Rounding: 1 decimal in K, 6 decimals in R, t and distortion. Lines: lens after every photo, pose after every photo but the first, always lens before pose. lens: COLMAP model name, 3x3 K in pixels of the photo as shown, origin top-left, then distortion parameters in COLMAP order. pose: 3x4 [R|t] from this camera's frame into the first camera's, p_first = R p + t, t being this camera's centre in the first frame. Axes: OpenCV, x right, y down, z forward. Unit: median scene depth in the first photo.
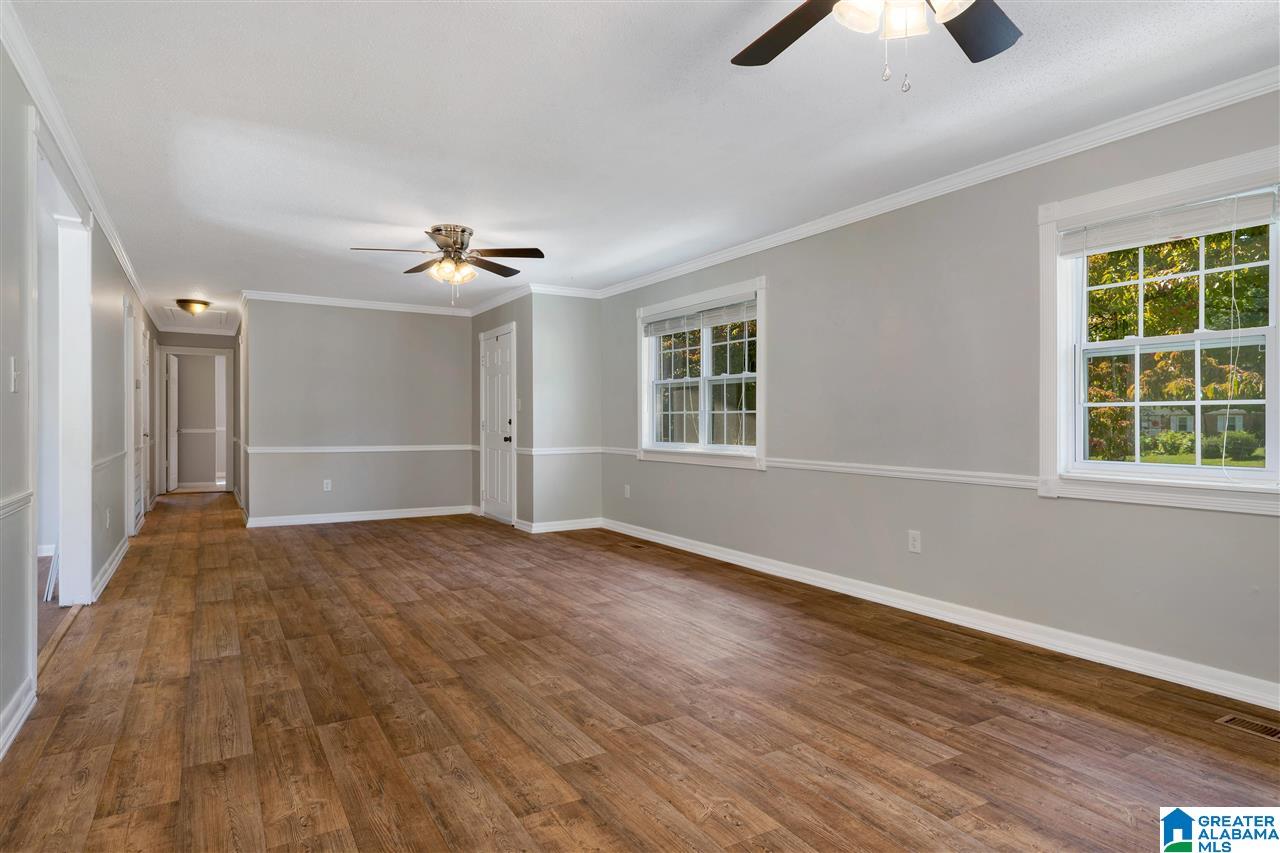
lens RADIAL K [[728.2, 0, 637.9], [0, 728.2, 425.8], [0, 0, 1]] dist [0.002273, 0.004453]
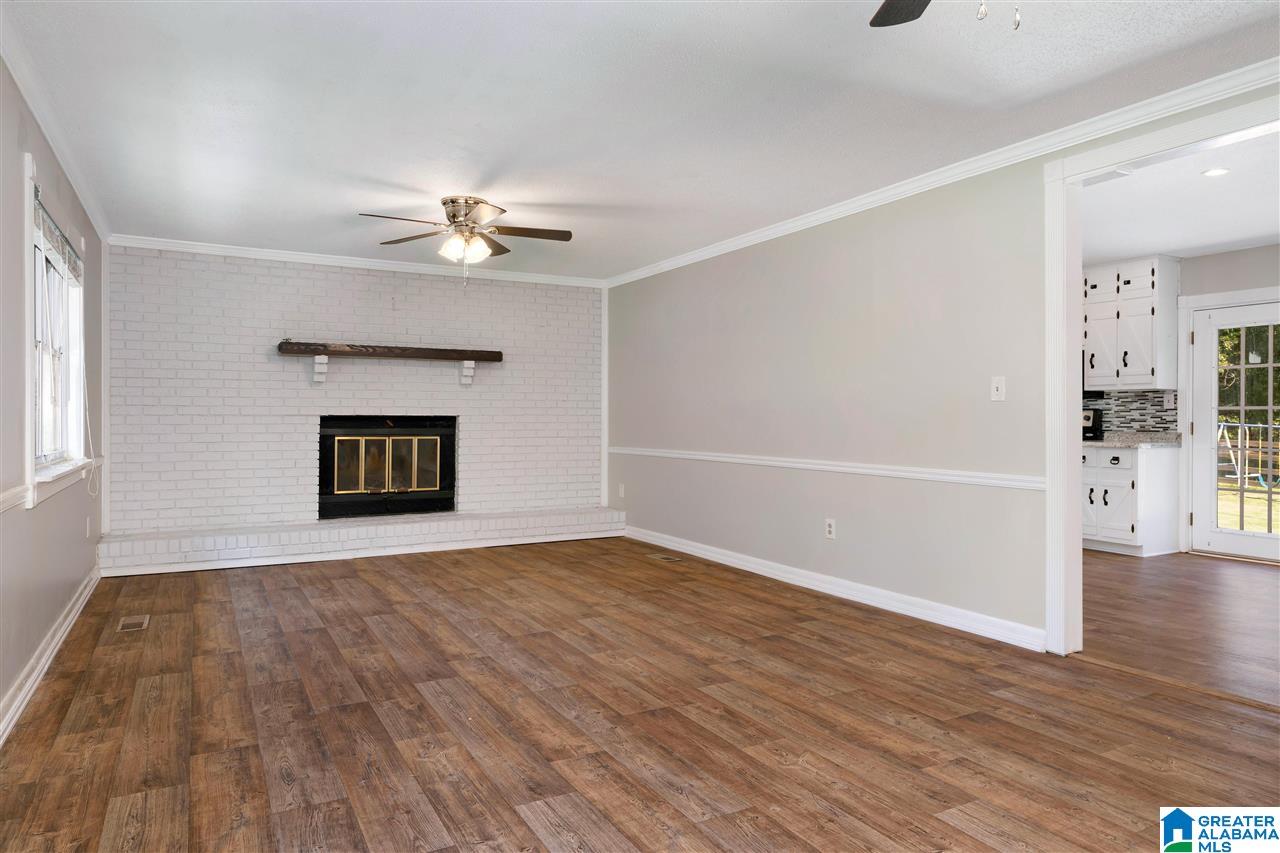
lens RADIAL K [[798.4, 0, 650.3], [0, 798.4, 424.0], [0, 0, 1]] dist [0.019481, -0.001309]
pose [[-0.999861, -0.002226, 0.016536, -0.153278], [-0.002007, 0.999910, 0.013241, -0.012105], [-0.016564, 0.013206, -0.999776, 1.792697]]
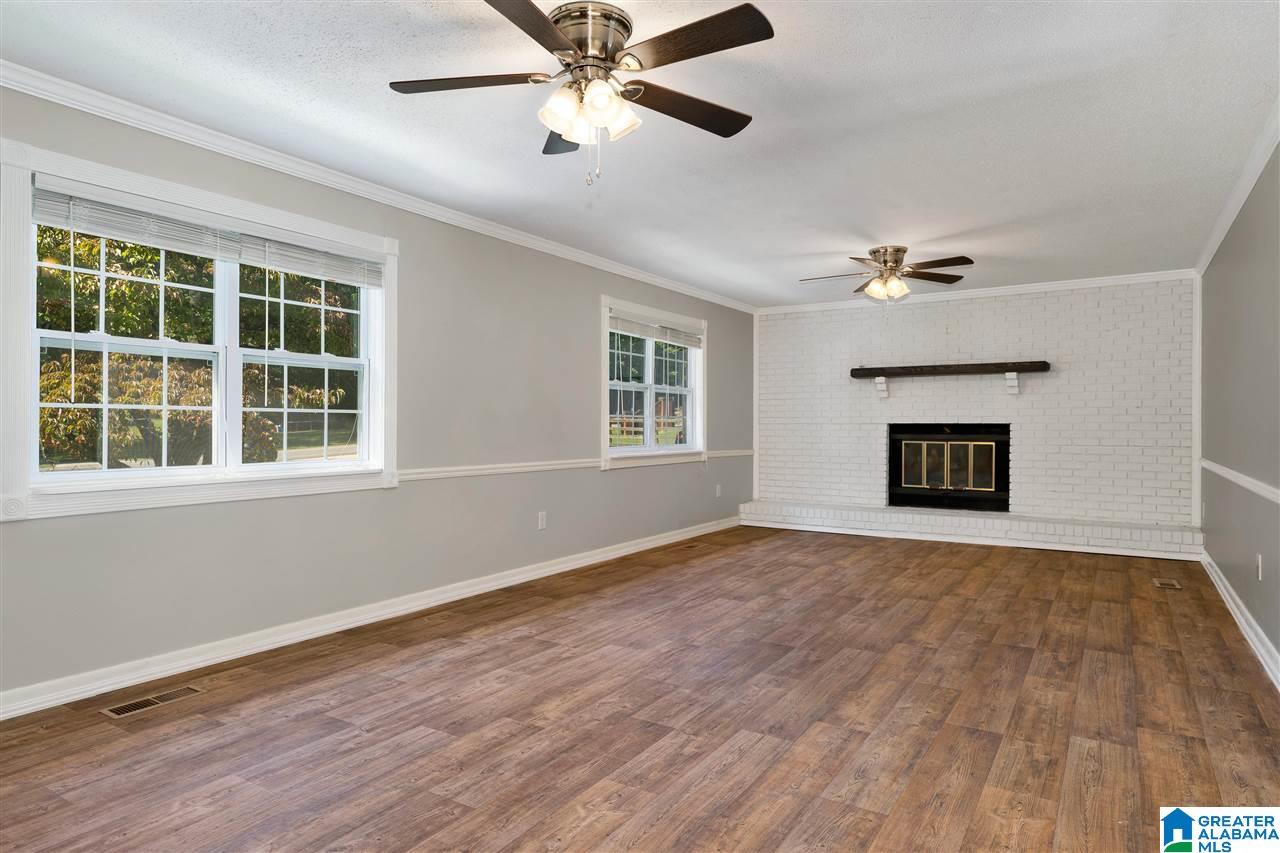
lens RADIAL K [[747.5, 0, 645.0], [0, 747.5, 432.6], [0, 0, 1]] dist [0.002443, -0.002570]
pose [[-0.455136, -0.007880, 0.890387, -0.949336], [0.004668, 0.999926, 0.011235, -0.008263], [-0.890410, 0.009269, -0.455065, 1.603799]]
